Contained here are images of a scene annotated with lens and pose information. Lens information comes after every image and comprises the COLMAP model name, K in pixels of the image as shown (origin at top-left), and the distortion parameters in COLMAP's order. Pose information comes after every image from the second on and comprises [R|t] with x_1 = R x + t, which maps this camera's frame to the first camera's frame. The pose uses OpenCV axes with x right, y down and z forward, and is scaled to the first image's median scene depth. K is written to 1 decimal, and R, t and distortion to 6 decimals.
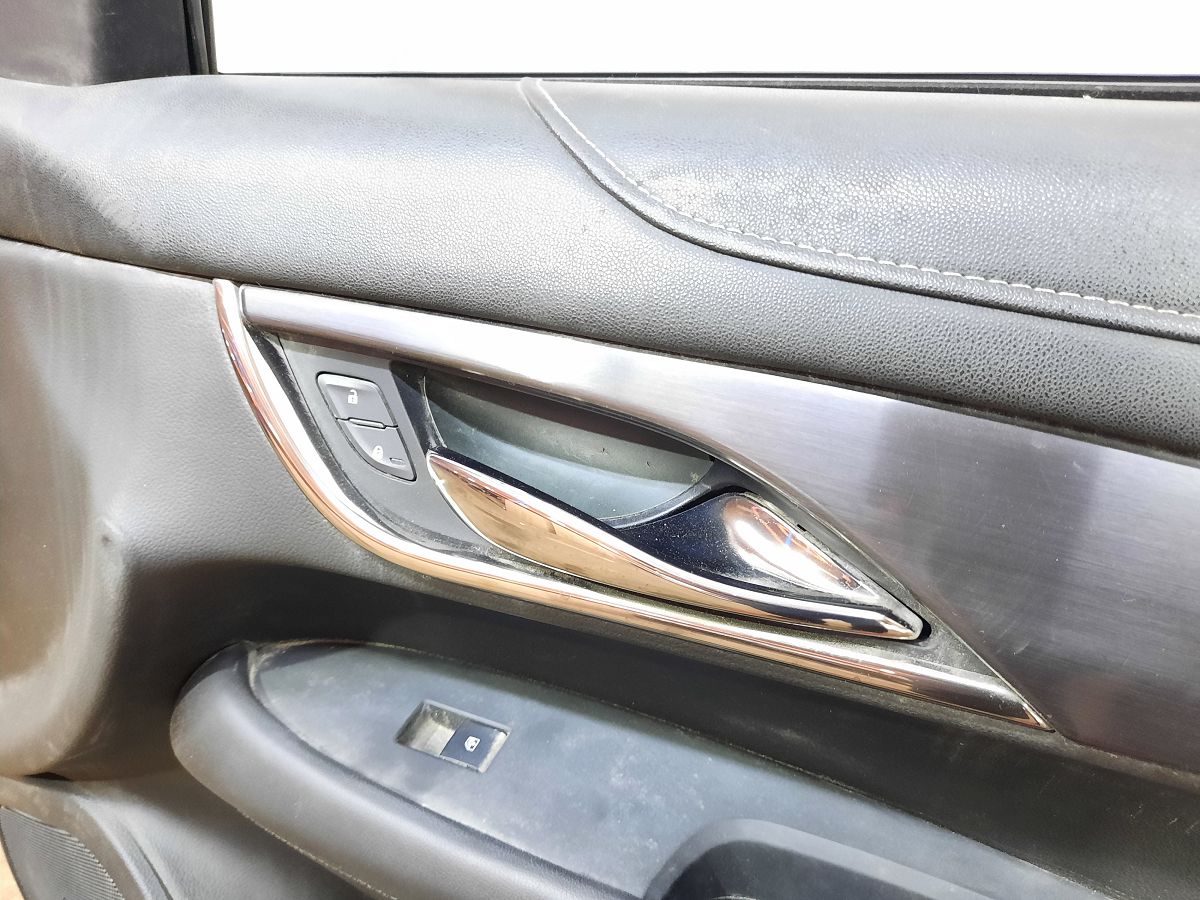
lens RADIAL K [[919.6, 0, 602.3], [0, 919.6, 443.4], [0, 0, 1]] dist [0.025399, -0.035287]
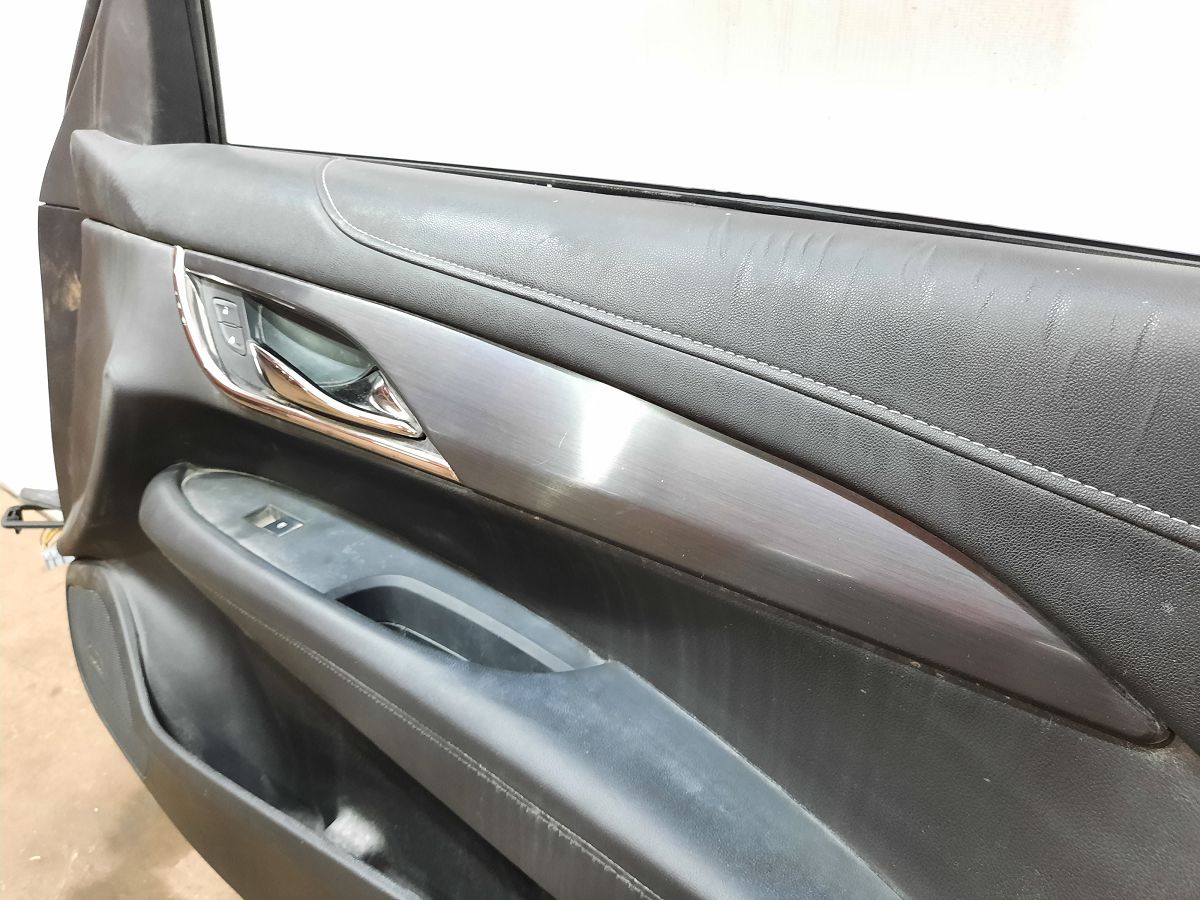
lens RADIAL K [[919.6, 0, 610.0], [0, 919.6, 447.4], [0, 0, 1]] dist [0.025399, -0.035287]
pose [[0.975741, 0.126786, -0.178479, 0.769782], [-0.140887, 0.987644, -0.068636, 0.216688], [0.167571, 0.092116, 0.981547, -0.630571]]
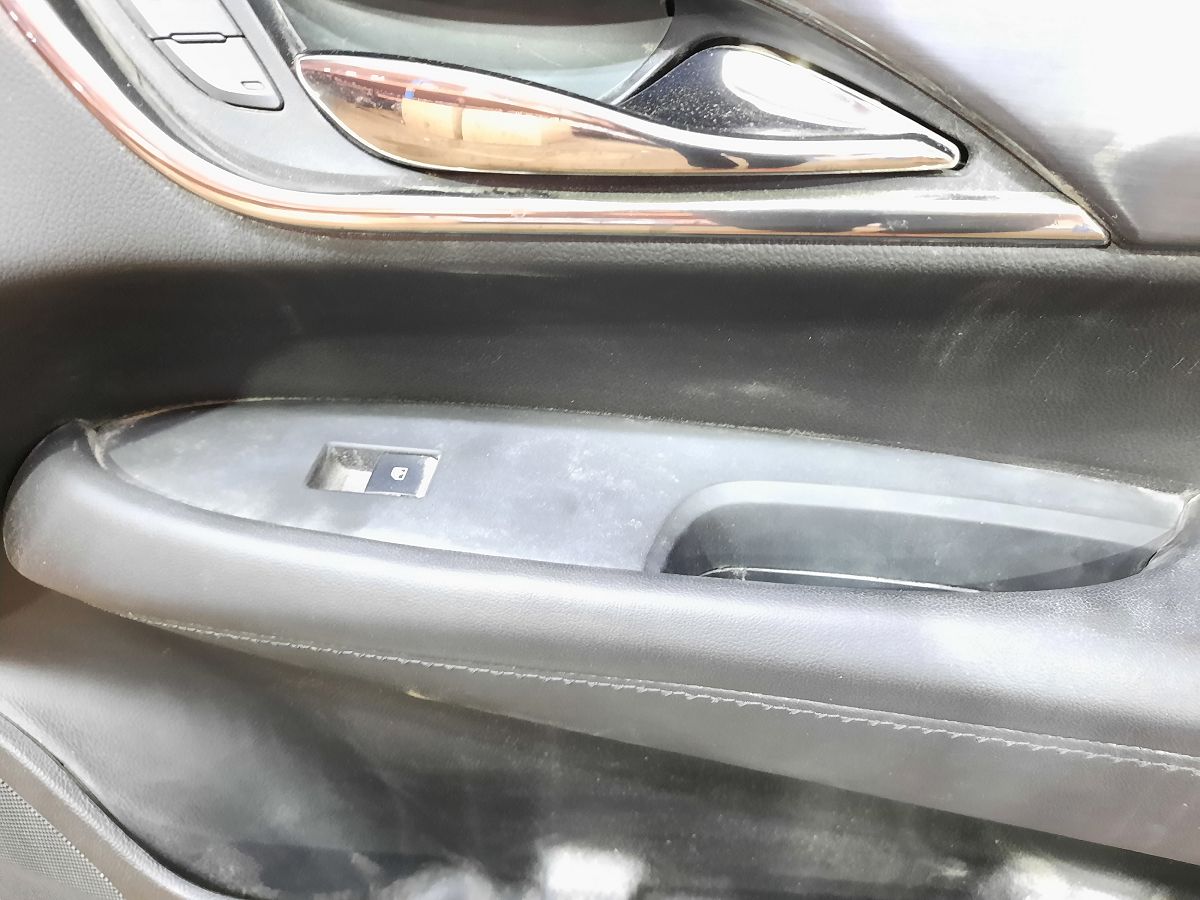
lens RADIAL K [[919.6, 0, 589.0], [0, 919.6, 461.9], [0, 0, 1]] dist [0.025399, -0.035287]
pose [[0.964862, -0.180535, 0.190915, -0.135690], [0.144911, 0.971707, 0.186510, 0.185945], [-0.219185, -0.152291, 0.963725, 0.147743]]
